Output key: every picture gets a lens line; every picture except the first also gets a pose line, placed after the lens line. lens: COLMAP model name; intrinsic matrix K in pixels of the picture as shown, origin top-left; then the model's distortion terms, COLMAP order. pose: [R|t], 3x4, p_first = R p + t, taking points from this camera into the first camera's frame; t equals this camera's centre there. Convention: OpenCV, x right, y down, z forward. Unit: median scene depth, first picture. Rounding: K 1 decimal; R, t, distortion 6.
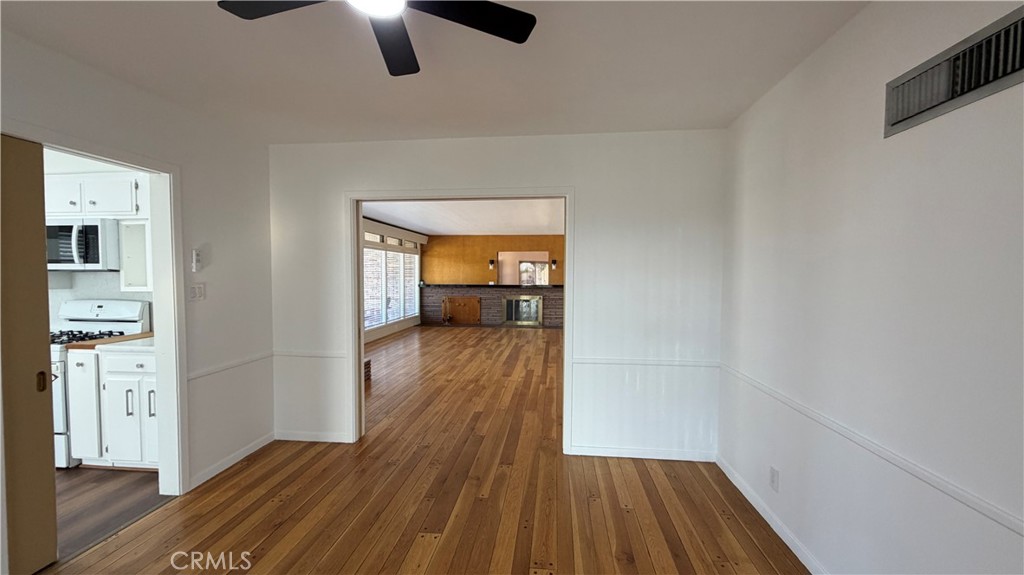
lens RADIAL K [[408.7, 0, 511.7], [0, 408.7, 291.7], [0, 0, 1]] dist [0.000311, -0.000238]
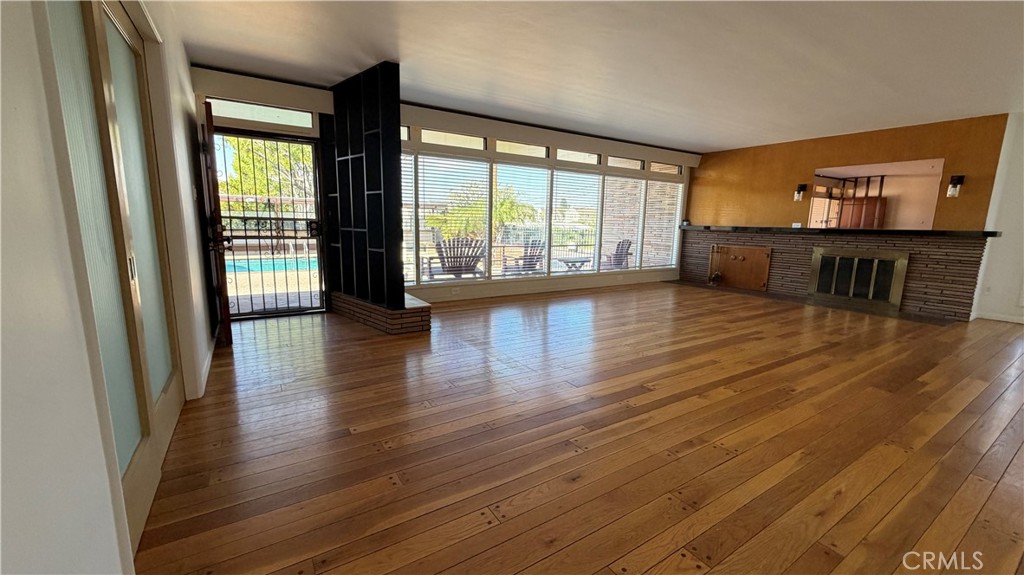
lens RADIAL K [[408.7, 0, 512.8], [0, 408.7, 292.1], [0, 0, 1]] dist [0.000311, -0.000238]
pose [[0.627544, 0.141933, -0.765535, 0.229171], [-0.052656, 0.988729, 0.140150, 0.019093], [0.776799, -0.047640, 0.627944, 0.458740]]
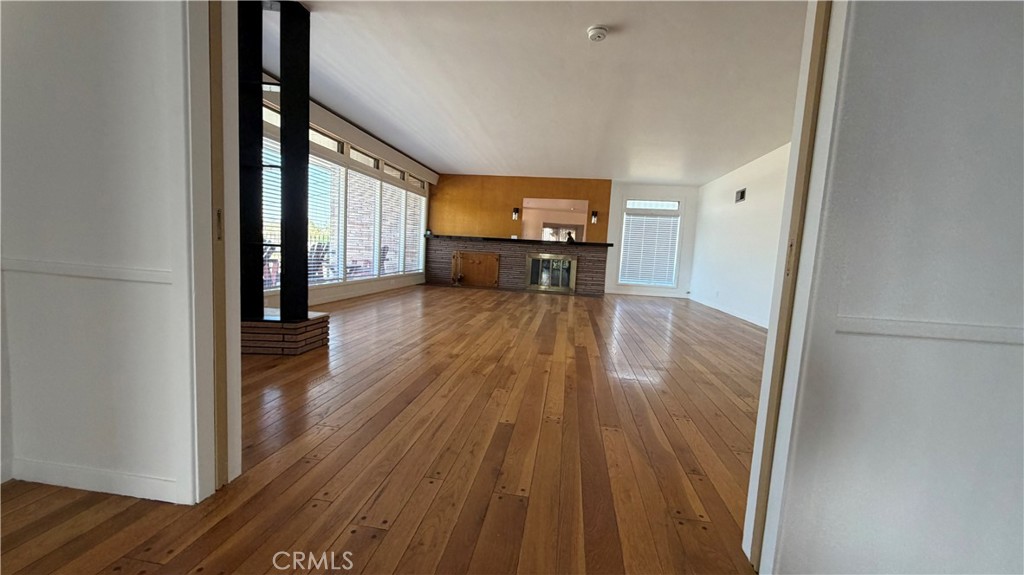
lens RADIAL K [[408.7, 0, 510.9], [0, 408.7, 291.5], [0, 0, 1]] dist [0.000311, -0.000238]
pose [[0.998011, 0.055218, -0.030404, -0.037977], [-0.053369, 0.996854, 0.058606, 0.057027], [0.033544, -0.056867, 0.997818, 0.279382]]
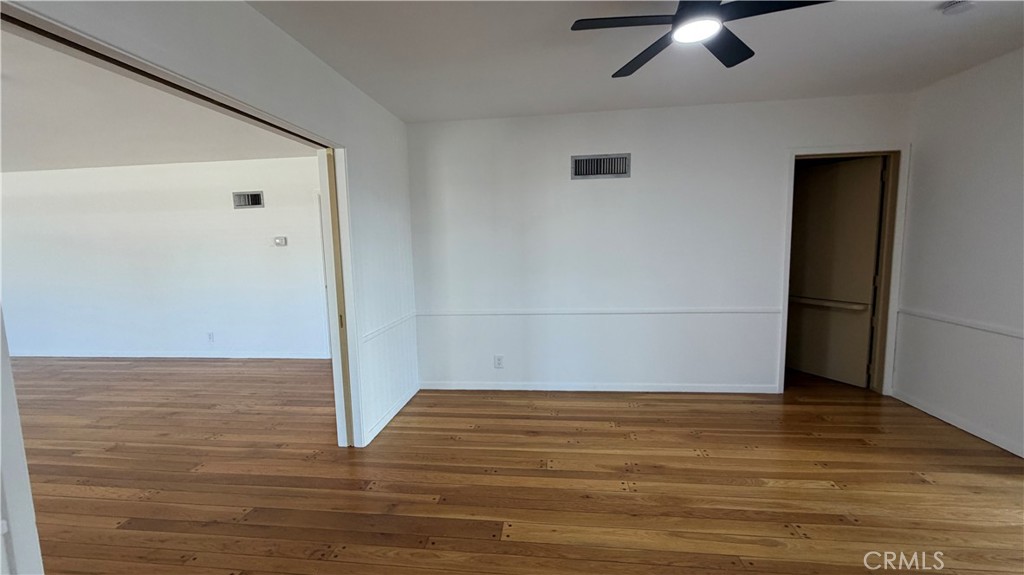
lens RADIAL K [[408.7, 0, 513.5], [0, 408.7, 286.0], [0, 0, 1]] dist [0.000311, -0.000238]
pose [[0.007958, -0.111800, 0.993699, -0.294956], [0.071169, 0.991274, 0.110957, -0.009357], [-0.997432, 0.069838, 0.015846, 0.267546]]
